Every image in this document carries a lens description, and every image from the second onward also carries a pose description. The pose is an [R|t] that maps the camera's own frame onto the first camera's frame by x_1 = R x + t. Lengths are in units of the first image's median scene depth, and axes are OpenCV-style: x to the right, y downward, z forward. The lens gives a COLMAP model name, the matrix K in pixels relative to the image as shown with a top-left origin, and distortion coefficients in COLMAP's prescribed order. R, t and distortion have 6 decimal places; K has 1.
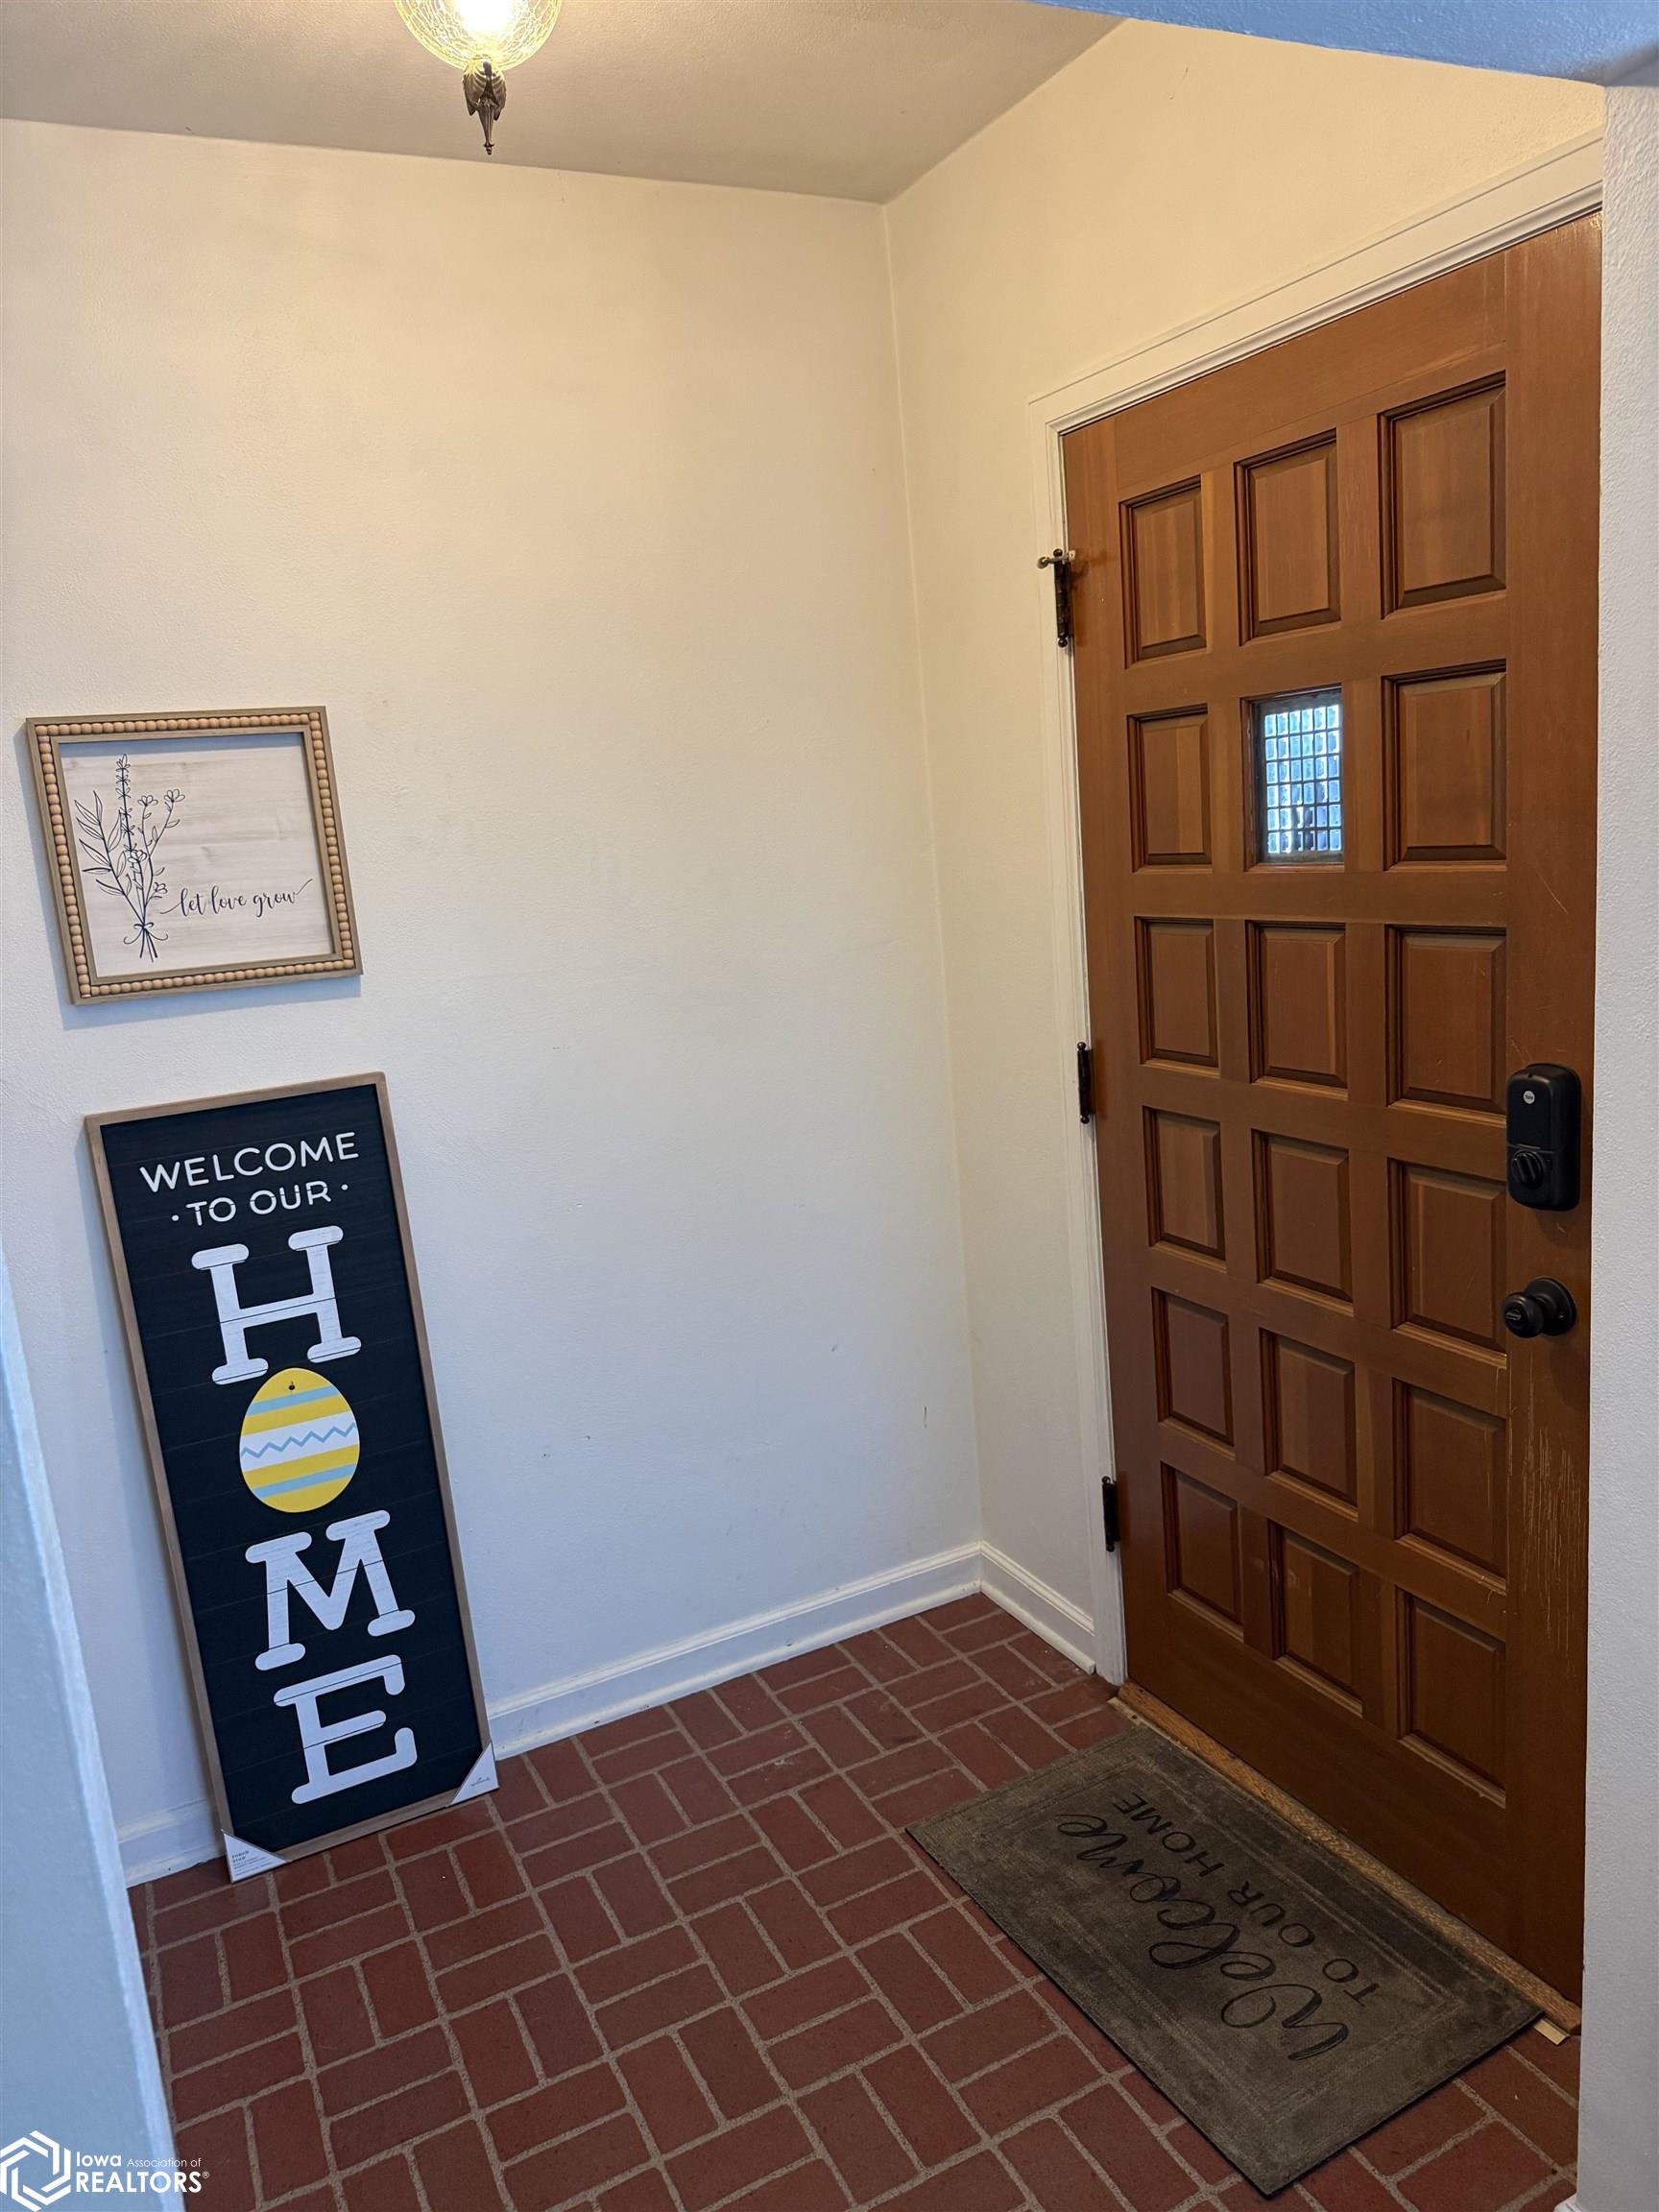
lens RADIAL K [[1556.4, 0, 826.5], [0, 1556.4, 1116.8], [0, 0, 1]] dist [0.068461, -0.100002]
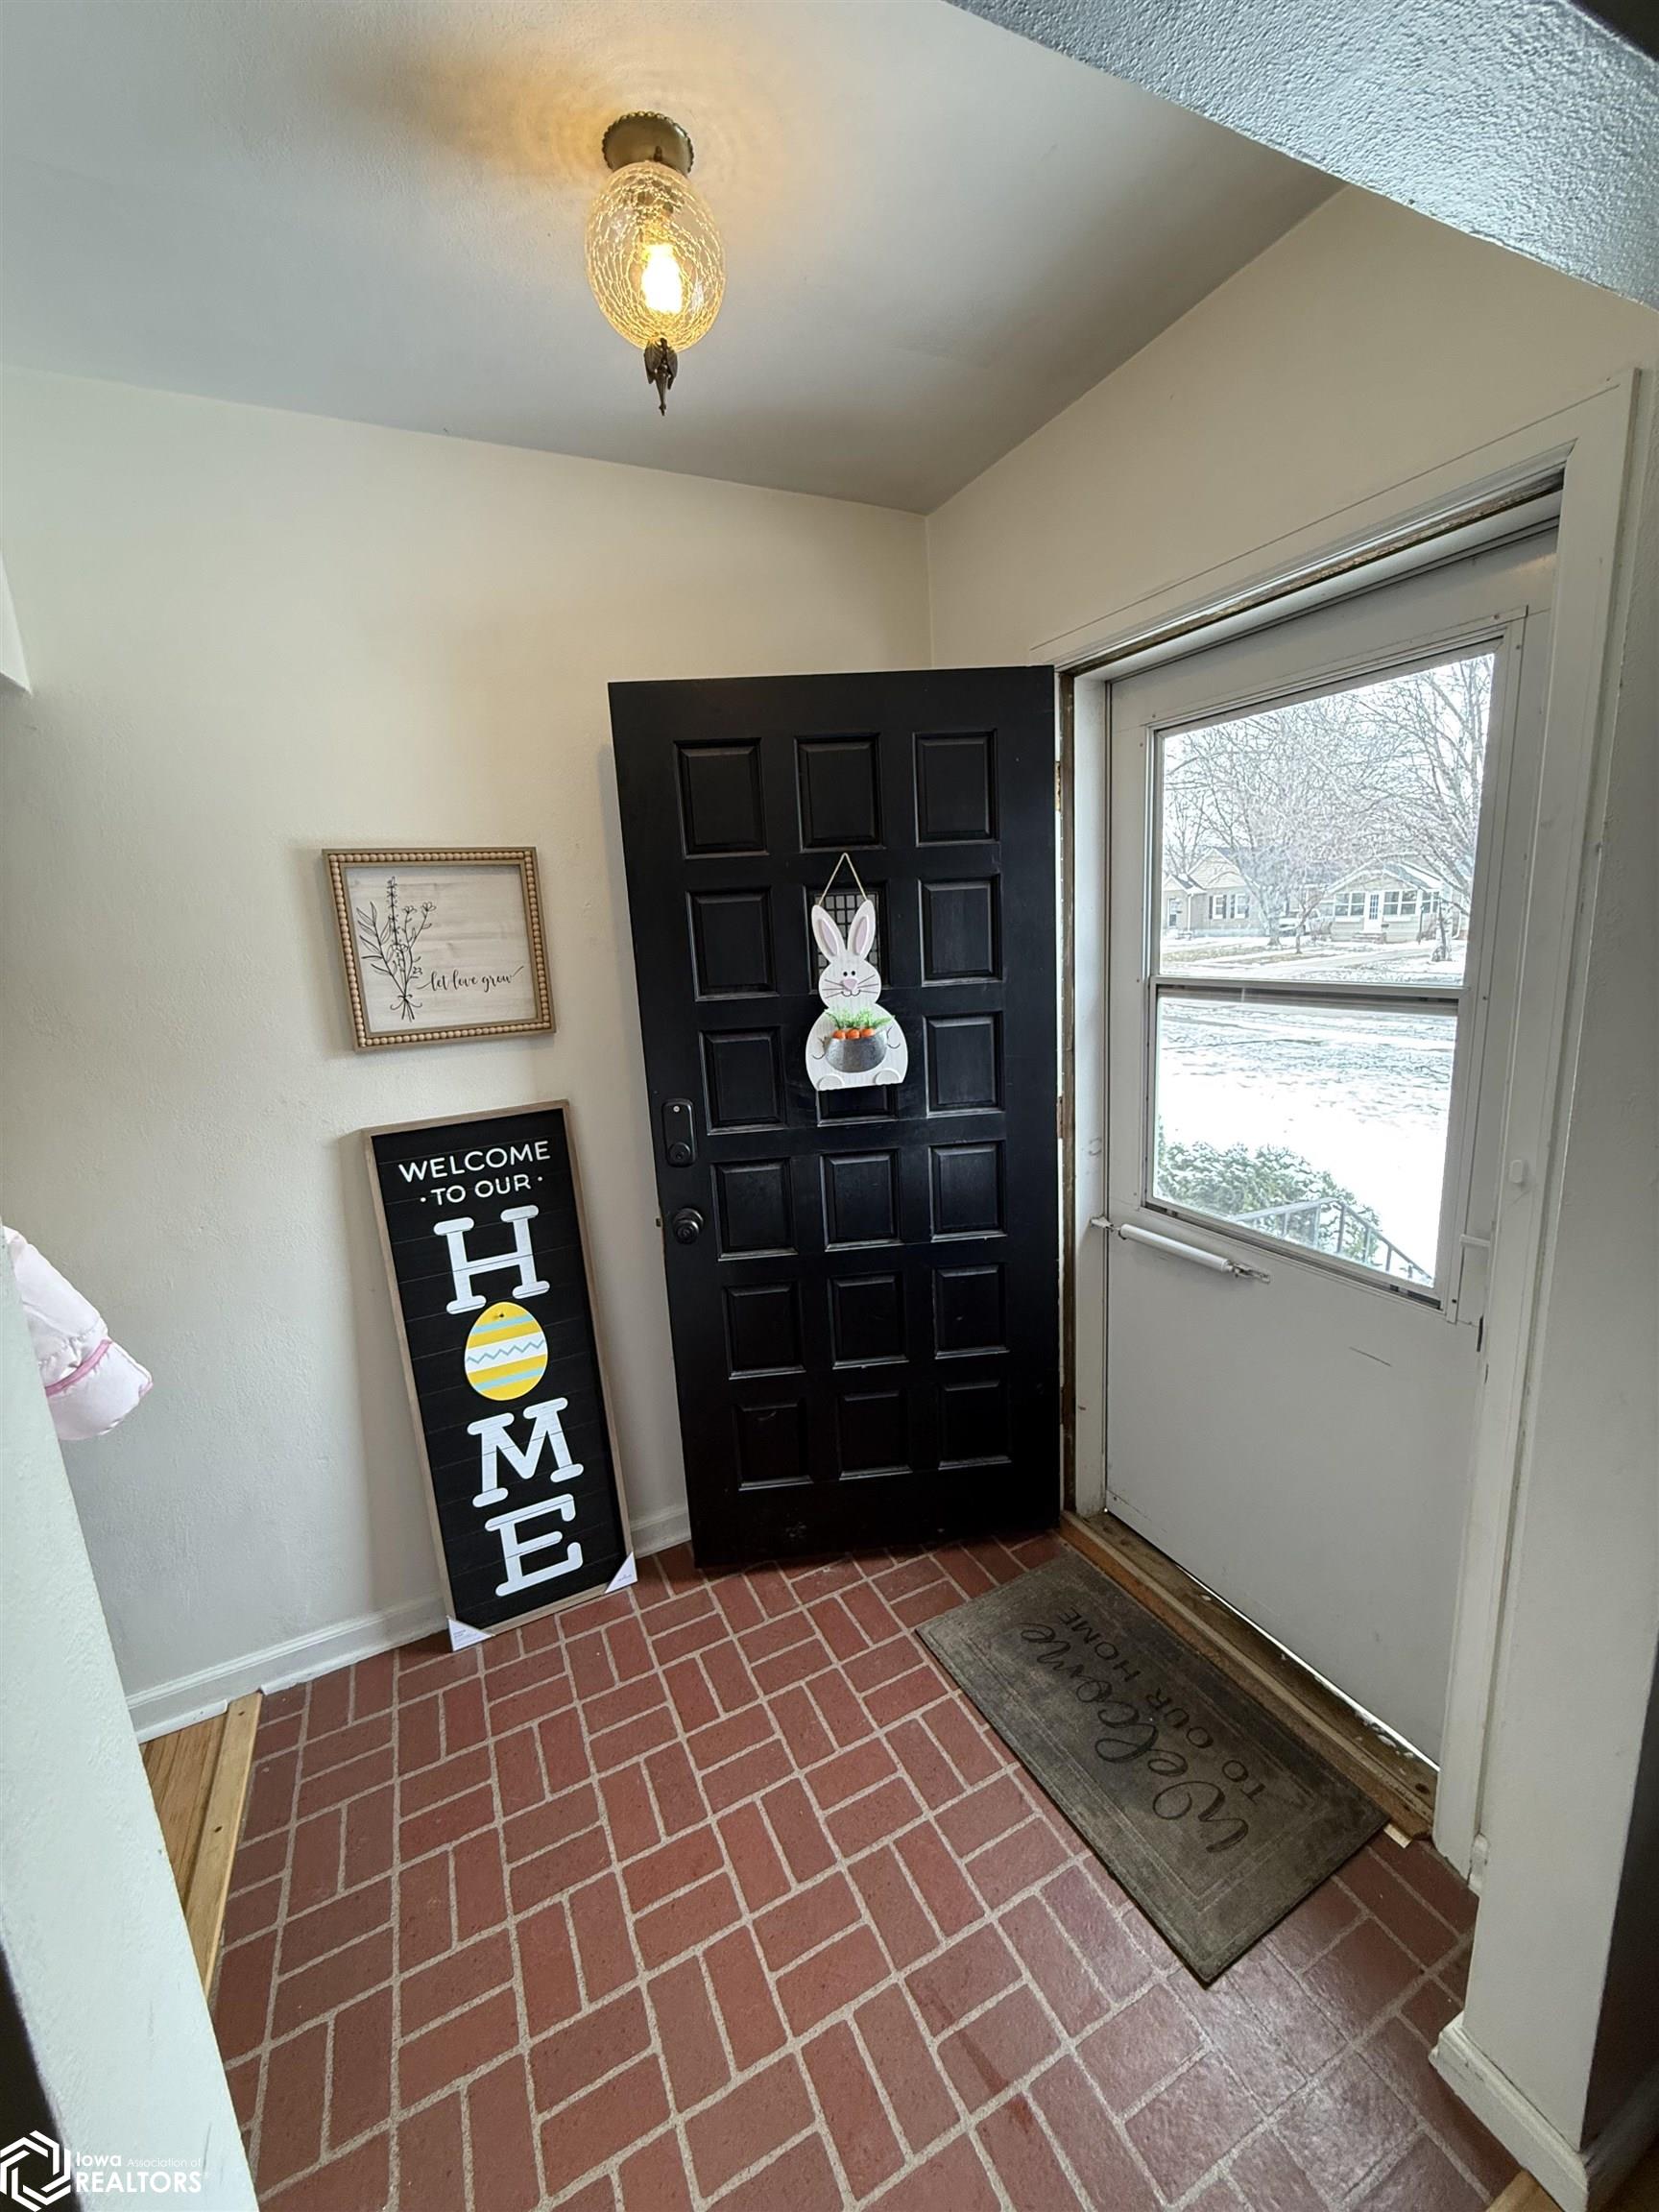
lens RADIAL K [[883.0, 0, 823.0], [0, 883.0, 1101.2], [0, 0, 1]] dist [0.000856, -0.000148]
pose [[0.999595, 0.027755, -0.006306, -0.046217], [-0.027687, 0.999561, 0.010524, -0.045844], [0.006595, -0.010345, 0.999925, 0.197810]]
